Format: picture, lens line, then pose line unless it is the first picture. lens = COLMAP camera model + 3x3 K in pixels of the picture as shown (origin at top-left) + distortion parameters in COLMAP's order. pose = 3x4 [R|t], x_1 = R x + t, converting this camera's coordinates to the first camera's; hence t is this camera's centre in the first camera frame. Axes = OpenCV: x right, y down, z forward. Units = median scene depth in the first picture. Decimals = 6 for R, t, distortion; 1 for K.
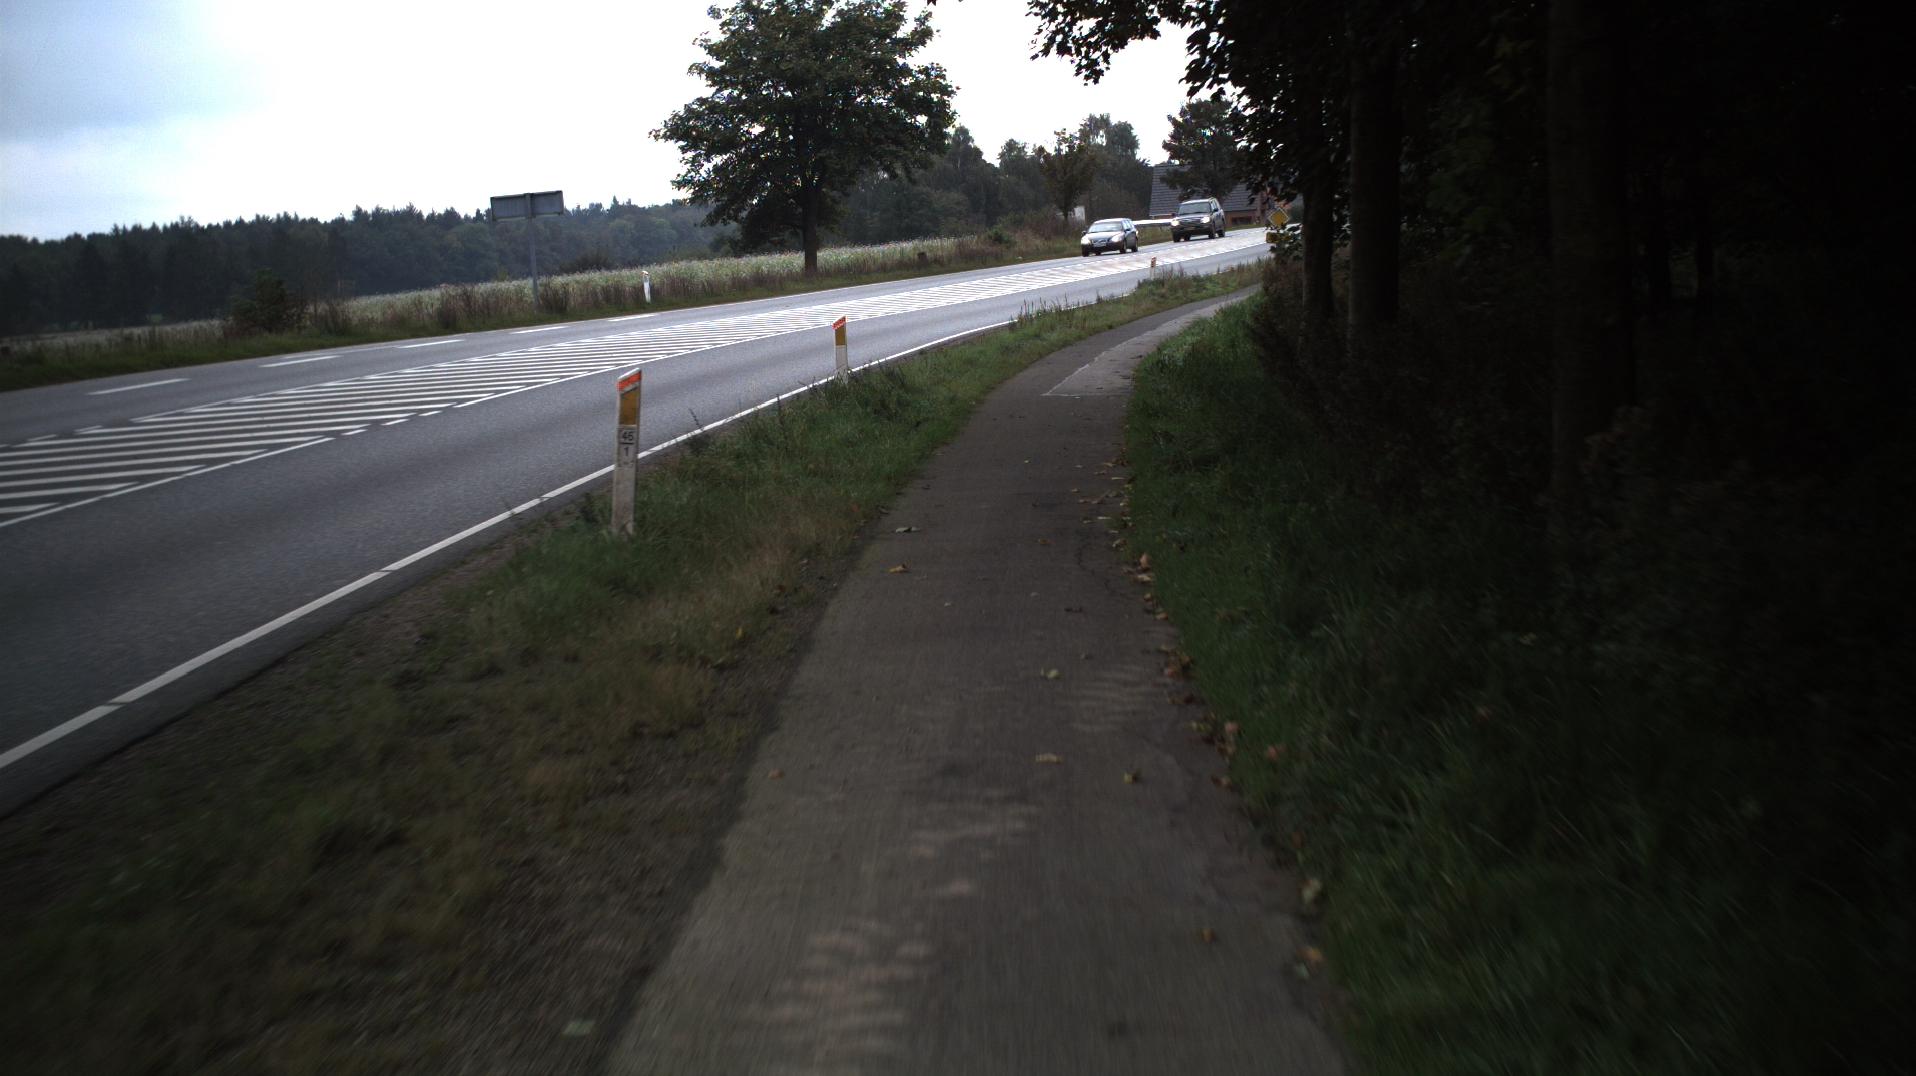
lens RADIAL K [[3337.5, 0, 958.0], [0, 3337.5, 538.0], [0, 0, 1]] dist [-0.278426, 0.392490]
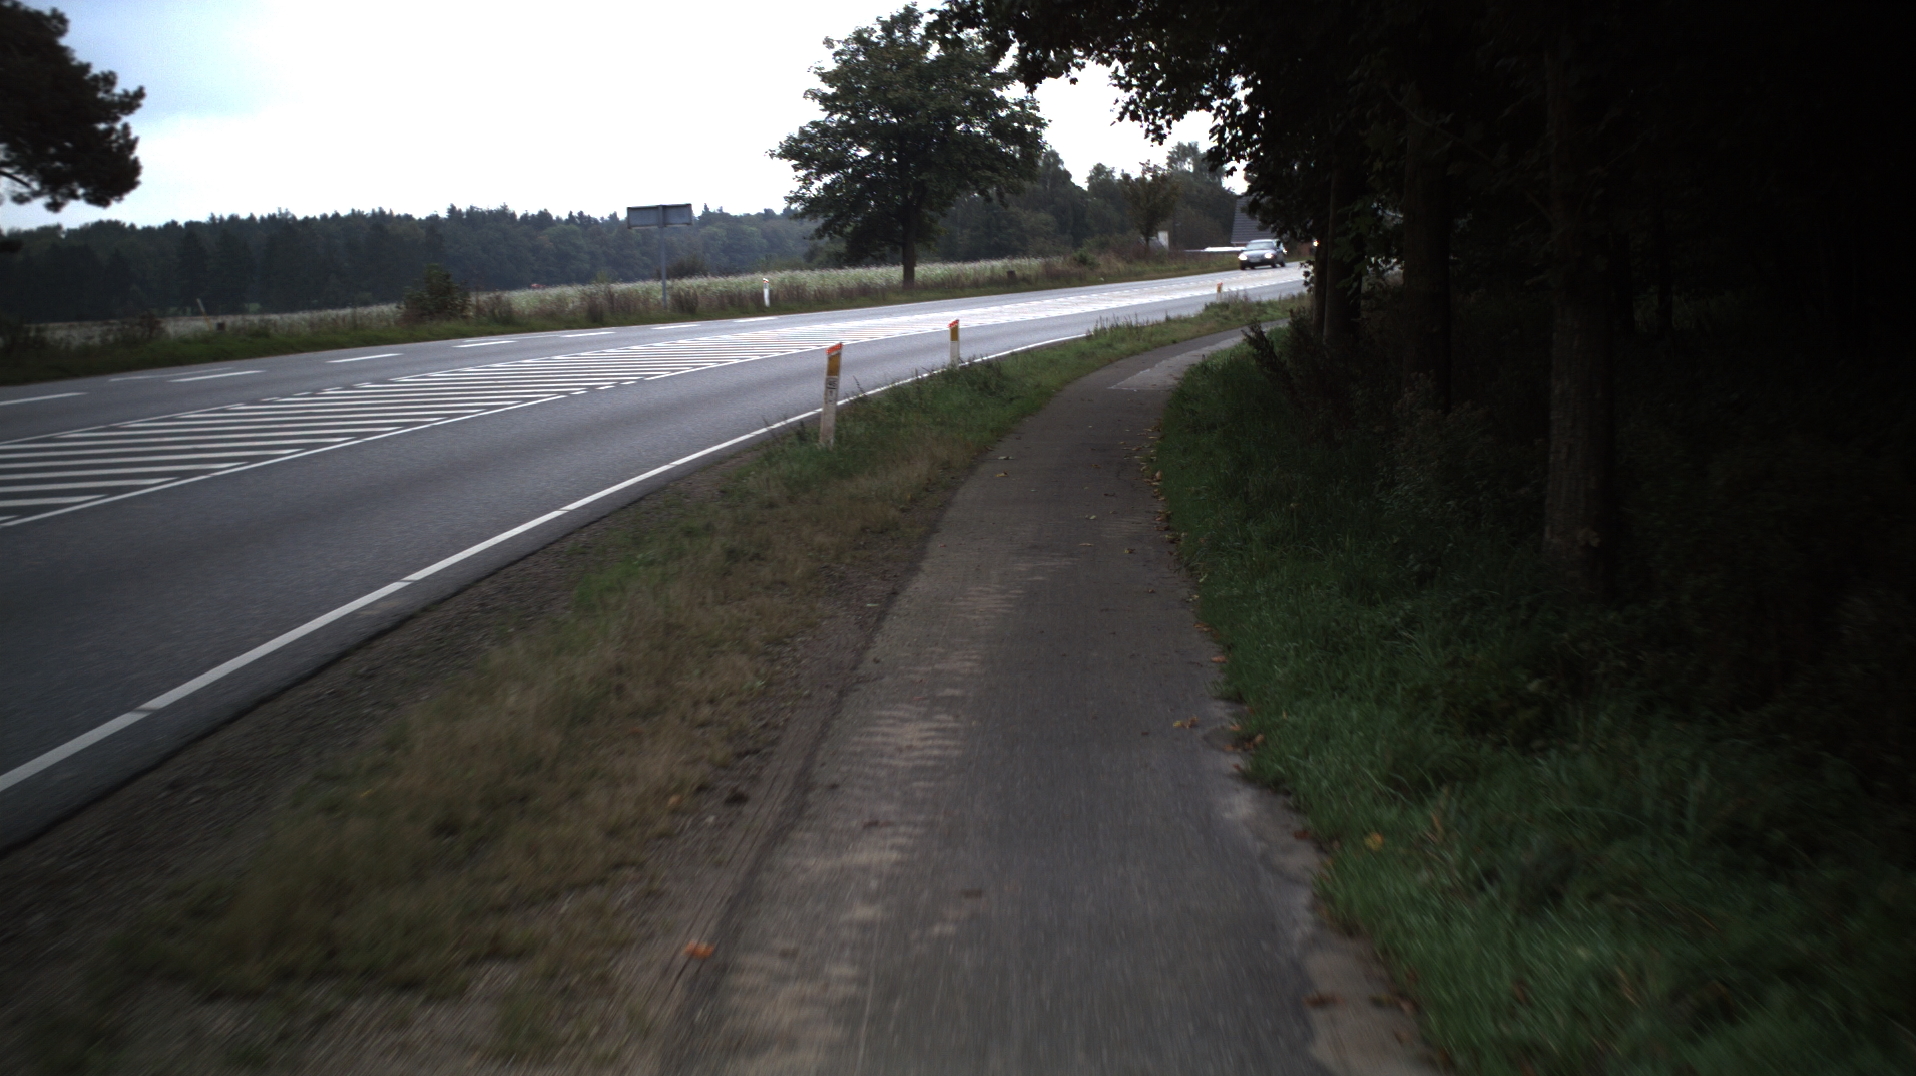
lens RADIAL K [[3337.5, 0, 958.0], [0, 3337.5, 538.0], [0, 0, 1]] dist [-0.278426, 0.392490]
pose [[0.999033, 0.037572, -0.022813, -0.000218], [-0.037691, 0.999278, -0.004812, 0.007119], [0.022616, 0.005667, 0.999728, -0.085313]]
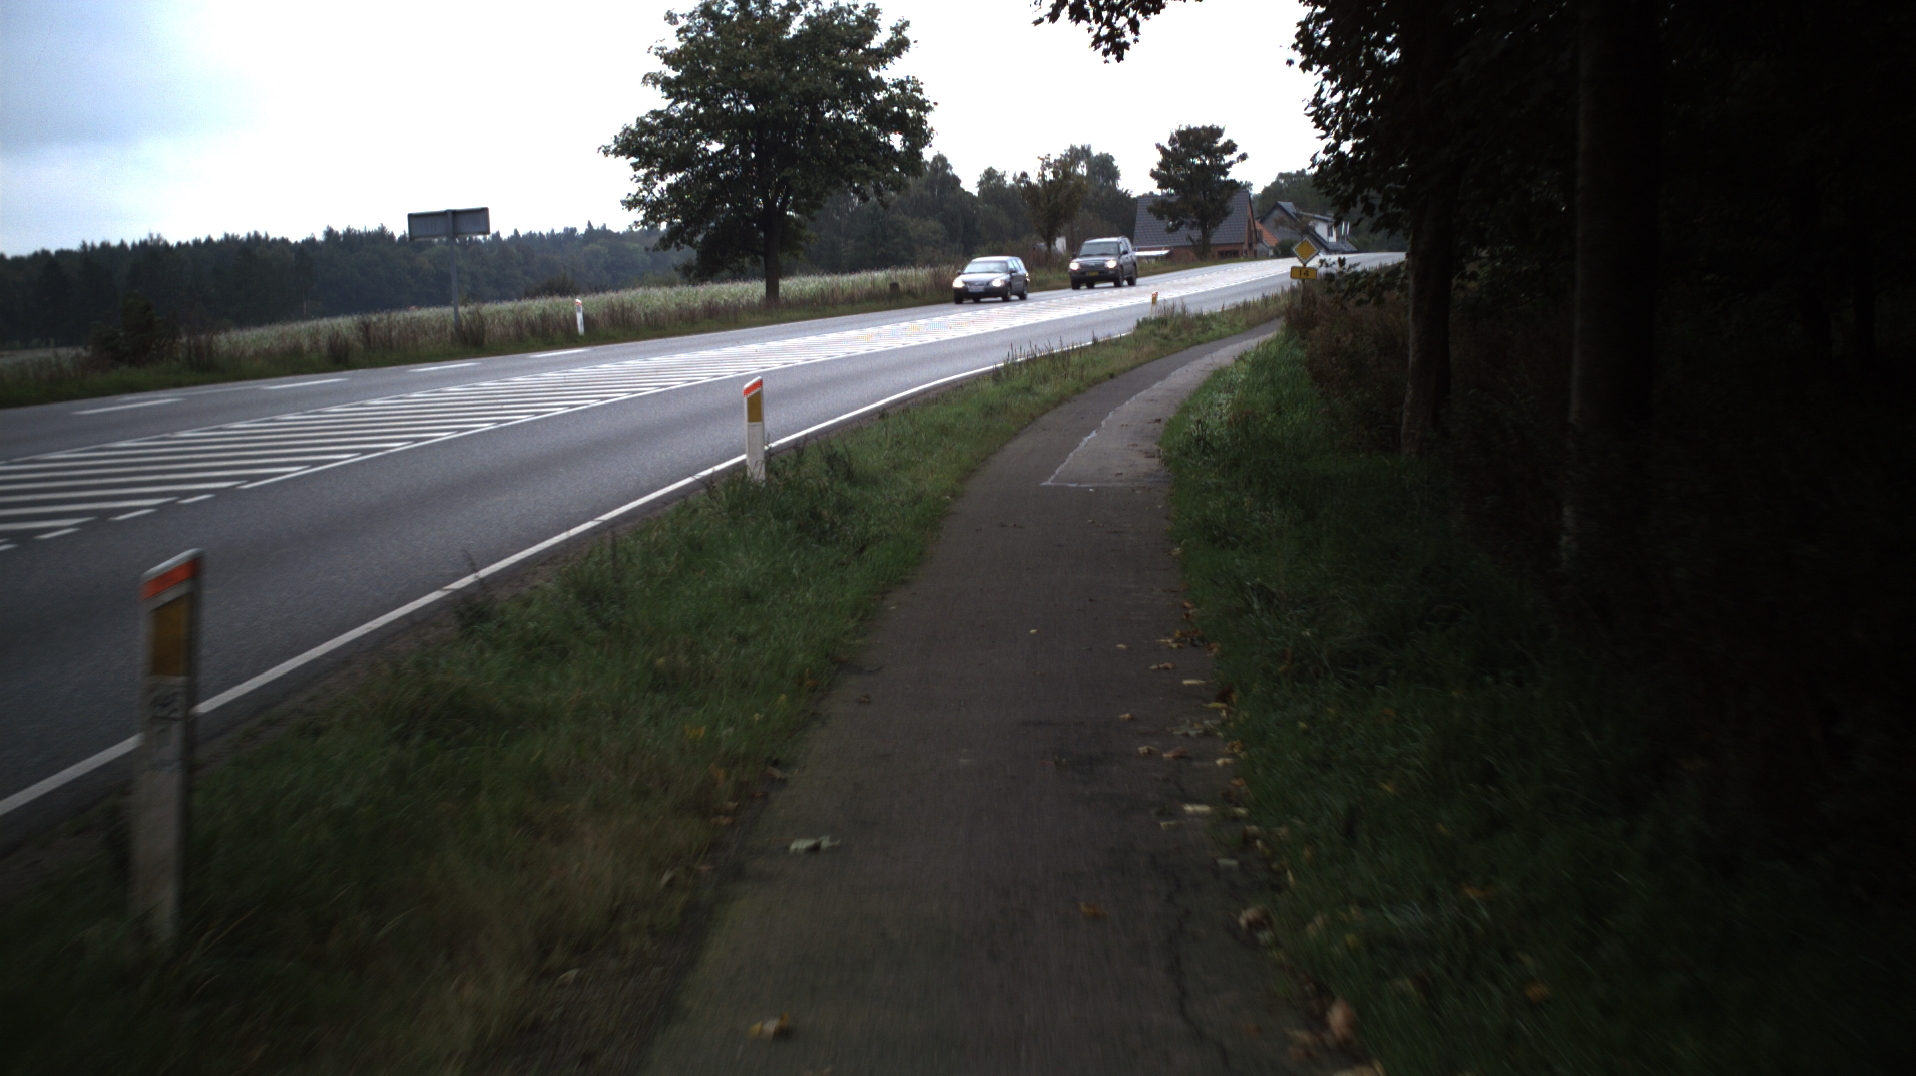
lens RADIAL K [[3337.5, 0, 958.0], [0, 3337.5, 538.0], [0, 0, 1]] dist [-0.278426, 0.392490]
pose [[0.999859, 0.014684, 0.008202, 0.000337], [-0.014610, 0.999852, -0.009084, -0.007670], [-0.008334, 0.008963, 0.999925, 0.085468]]
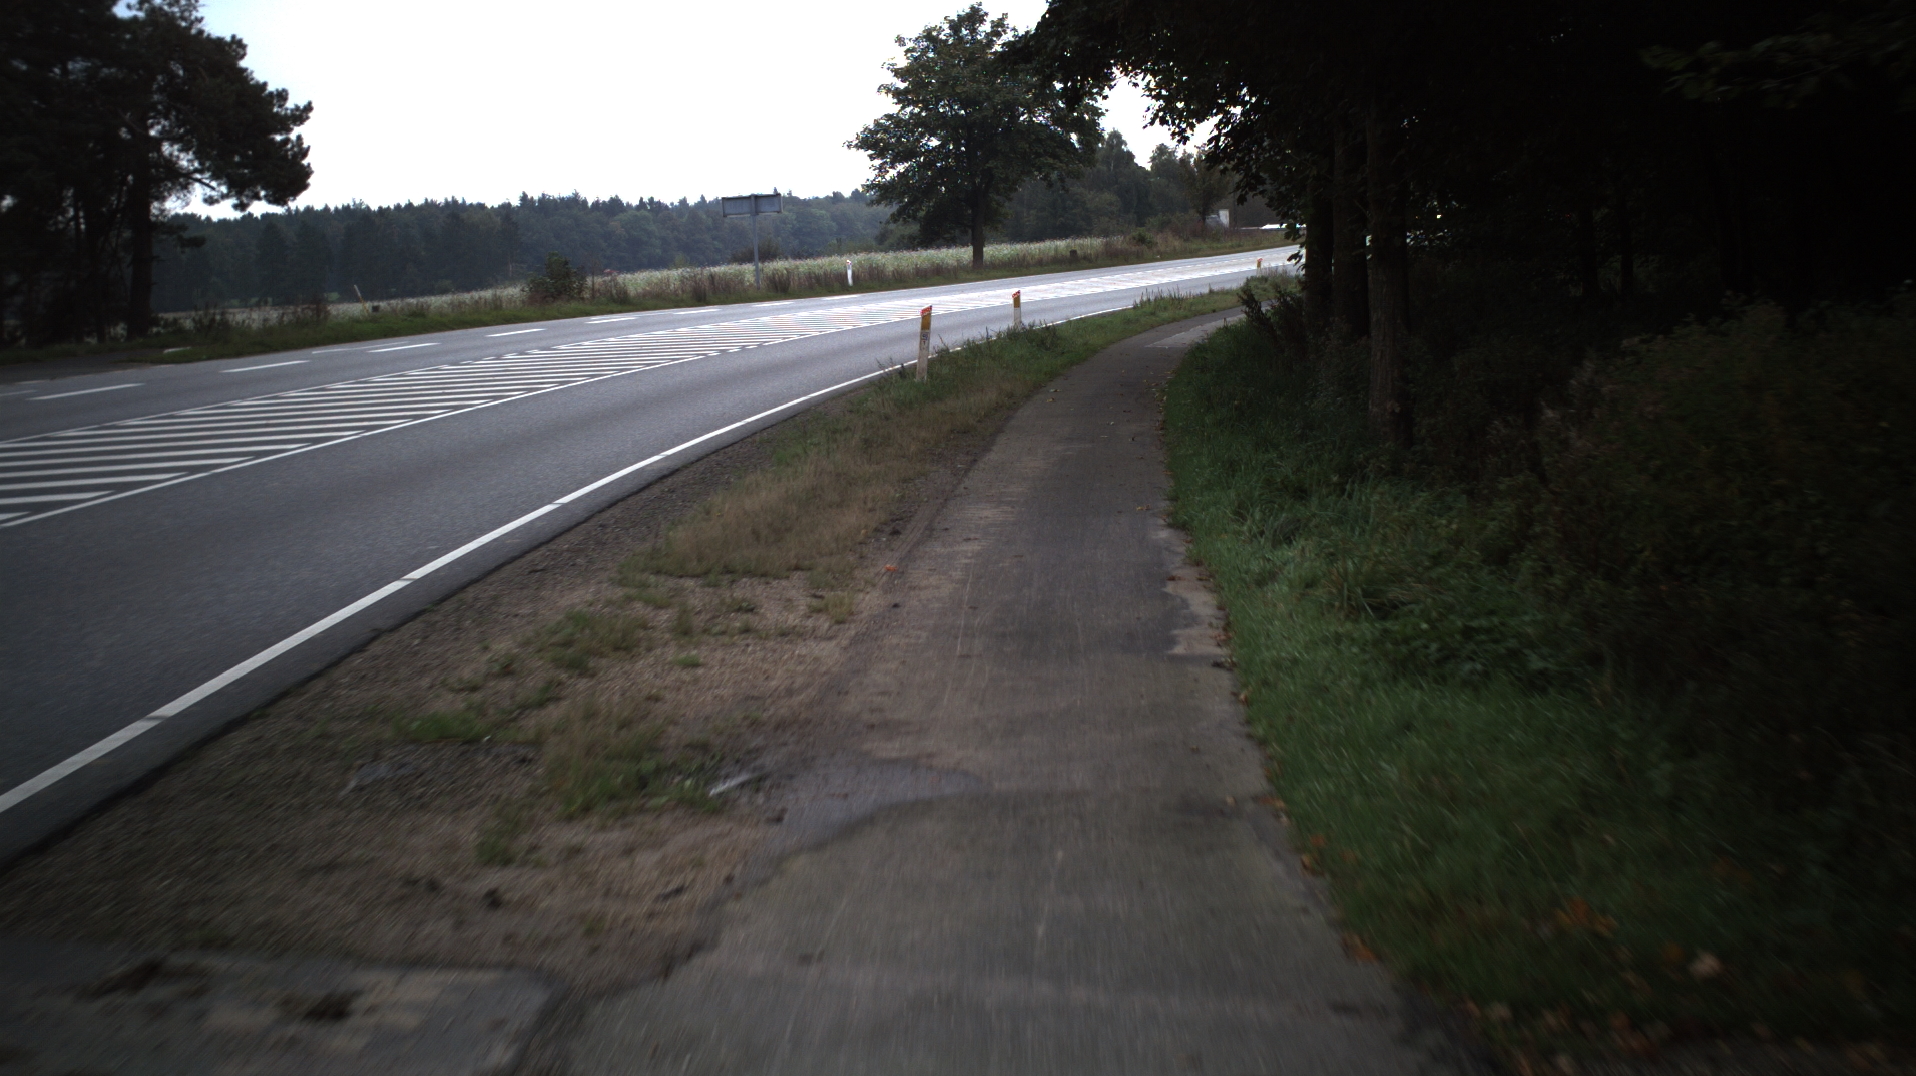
lens RADIAL K [[3337.5, 0, 958.0], [0, 3337.5, 538.0], [0, 0, 1]] dist [-0.278426, 0.392490]
pose [[0.998732, 0.024036, -0.044242, 0.002922], [-0.023982, 0.999711, 0.001764, 0.014219], [0.044272, -0.000700, 0.999019, -0.170104]]
